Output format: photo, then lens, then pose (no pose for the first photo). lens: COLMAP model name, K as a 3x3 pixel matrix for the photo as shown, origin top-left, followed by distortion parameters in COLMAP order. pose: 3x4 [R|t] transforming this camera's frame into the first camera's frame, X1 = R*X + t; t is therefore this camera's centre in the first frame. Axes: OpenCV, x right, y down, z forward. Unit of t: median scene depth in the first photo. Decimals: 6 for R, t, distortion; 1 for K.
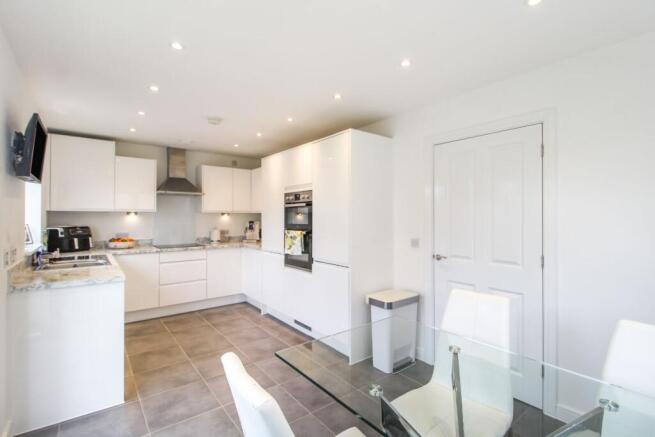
lens RADIAL K [[308.0, 0, 328.2], [0, 308.0, 209.4], [0, 0, 1]] dist [0.000324, 0.000003]
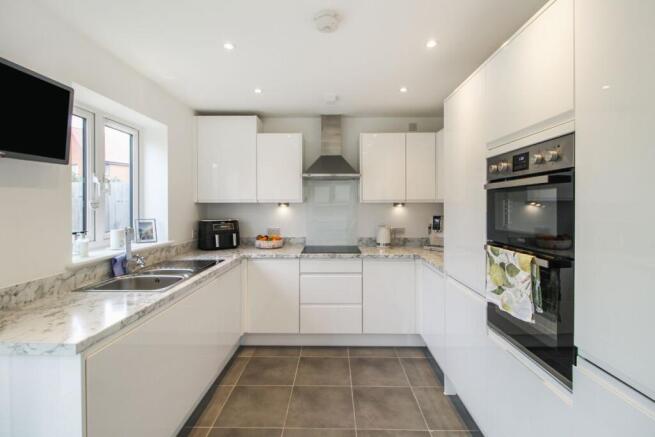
lens RADIAL K [[308.0, 0, 328.2], [0, 308.0, 209.4], [0, 0, 1]] dist [0.000324, 0.000003]
pose [[0.778037, 0.005835, -0.628191, -0.039902], [0.018723, 0.999297, 0.032471, 0.001711], [0.627940, -0.037026, 0.777381, 0.477496]]
